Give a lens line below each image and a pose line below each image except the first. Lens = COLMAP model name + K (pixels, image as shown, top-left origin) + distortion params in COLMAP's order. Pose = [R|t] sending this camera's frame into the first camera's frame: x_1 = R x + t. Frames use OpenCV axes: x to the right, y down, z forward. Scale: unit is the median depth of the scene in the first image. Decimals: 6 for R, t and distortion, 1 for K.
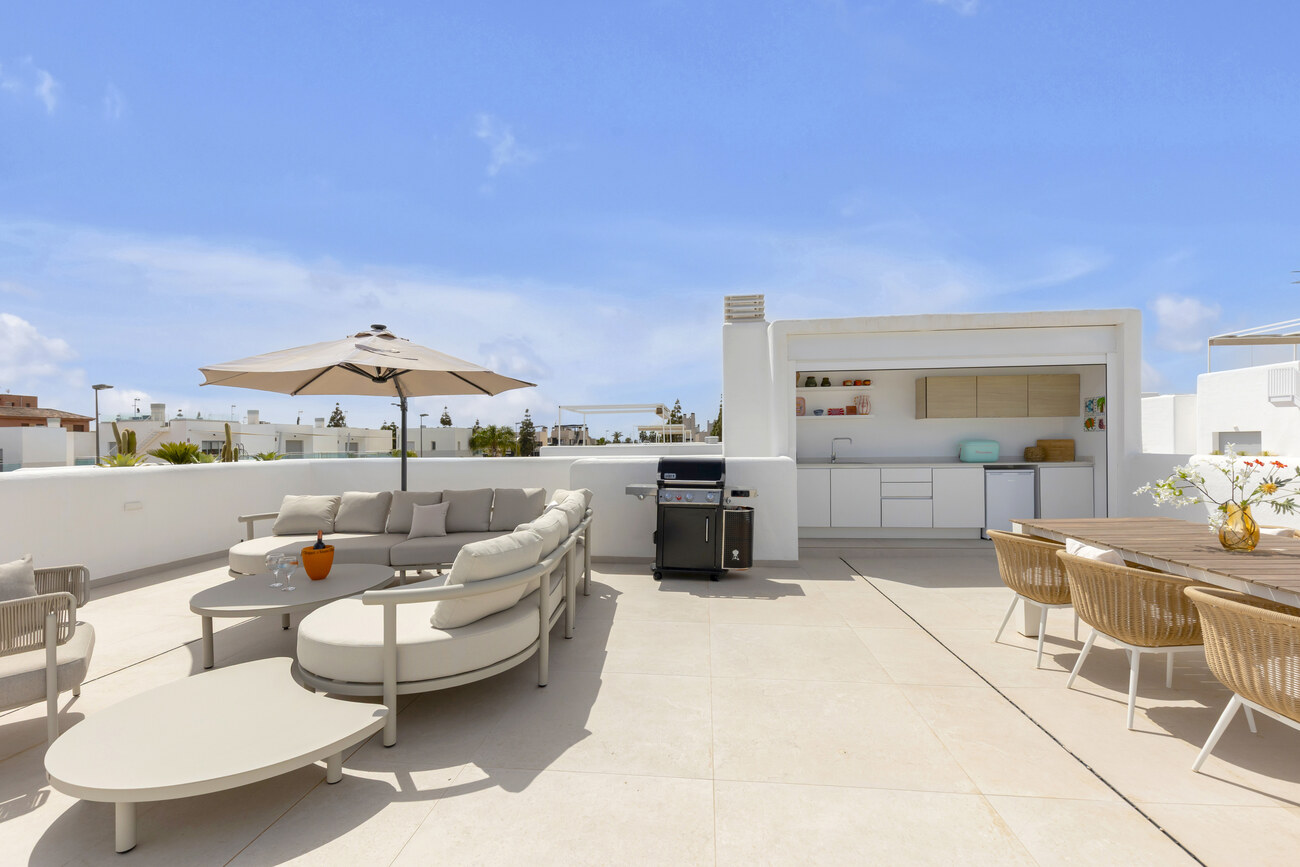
lens RADIAL K [[585.4, 0, 647.1], [0, 585.4, 442.7], [0, 0, 1]] dist [0.016218, -0.000649]
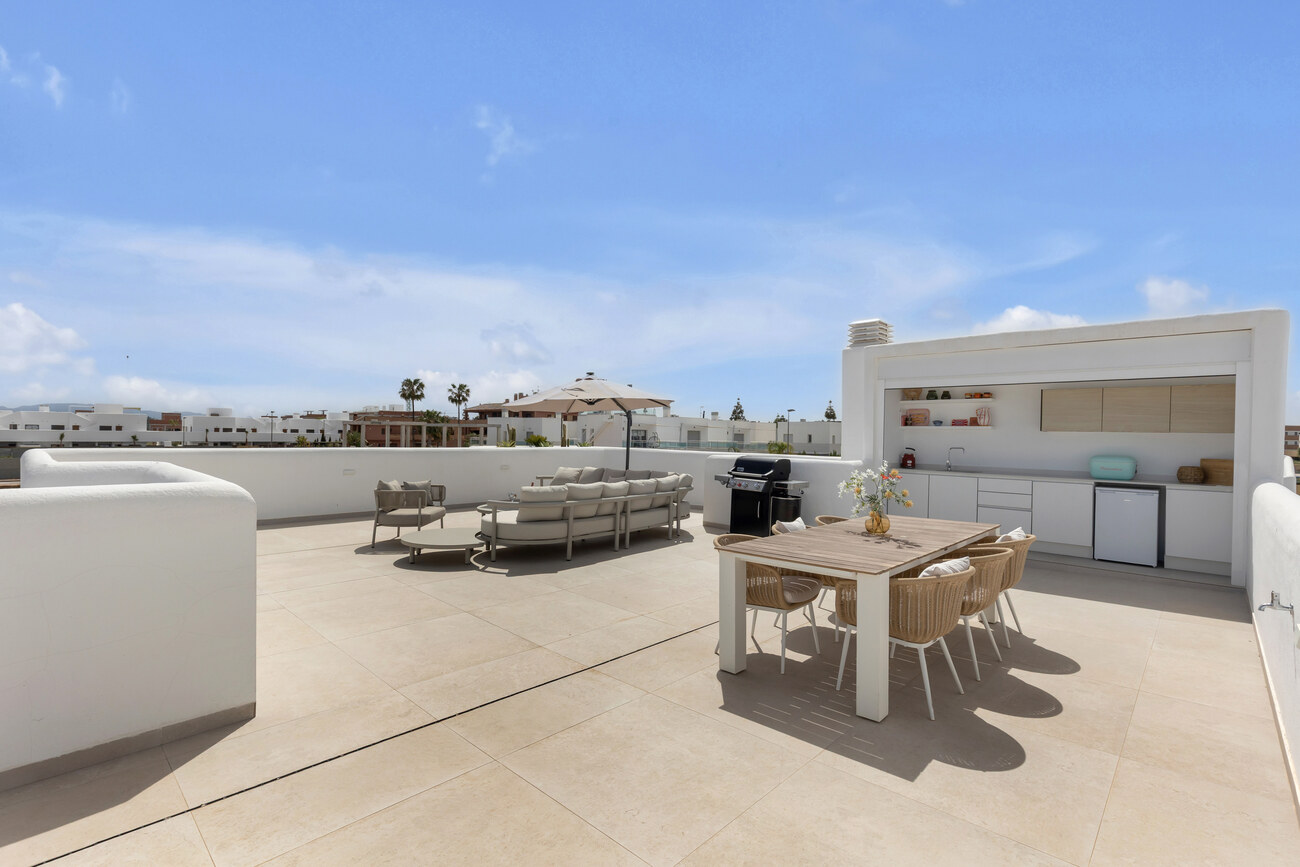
lens RADIAL K [[585.4, 0, 647.1], [0, 585.4, 442.7], [0, 0, 1]] dist [0.016218, -0.000649]
pose [[0.794590, 0.036279, -0.606062, 0.540539], [-0.029108, 0.999342, 0.021657, -0.023954], [0.606448, 0.000433, 0.795123, -0.202821]]
